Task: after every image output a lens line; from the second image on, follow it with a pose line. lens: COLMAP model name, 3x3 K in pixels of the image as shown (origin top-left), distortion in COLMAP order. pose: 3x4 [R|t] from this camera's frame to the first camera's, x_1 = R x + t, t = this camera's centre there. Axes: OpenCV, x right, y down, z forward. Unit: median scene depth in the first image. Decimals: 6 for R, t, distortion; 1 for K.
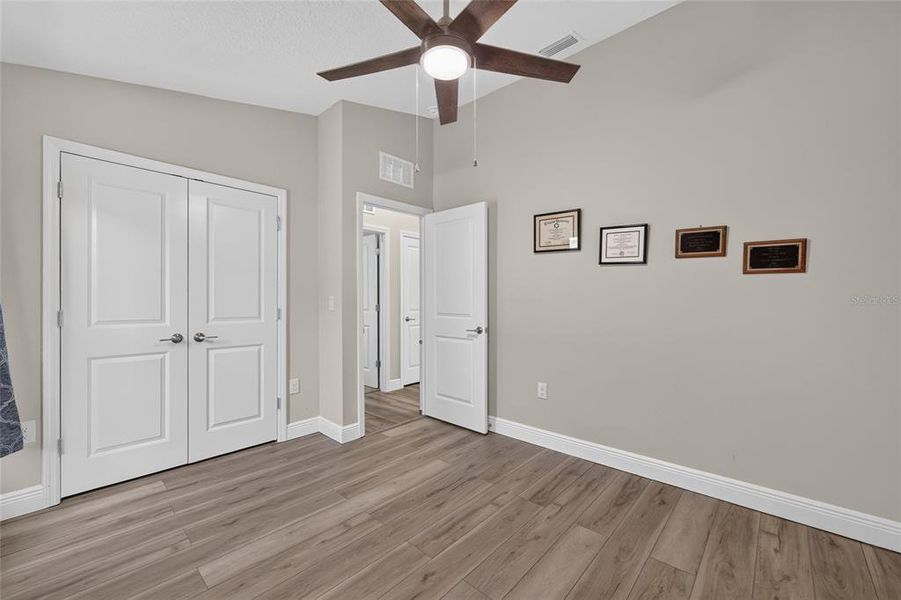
lens RADIAL K [[365.9, 0, 448.4], [0, 365.9, 298.6], [0, 0, 1]] dist [0.000872, 0.000372]
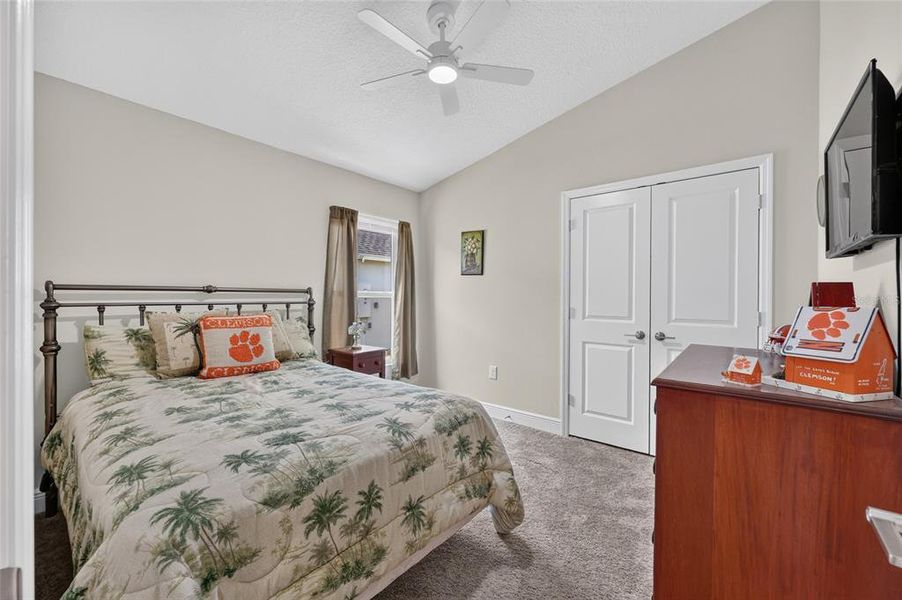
lens RADIAL K [[366.3, 0, 448.6], [0, 366.3, 300.9], [0, 0, 1]] dist [0.000872, 0.000372]
pose [[0.053909, 0.003674, -0.998539, 0.407516], [-0.002312, 0.999991, 0.003554, 0.004659], [0.998543, 0.002117, 0.053918, 0.456987]]
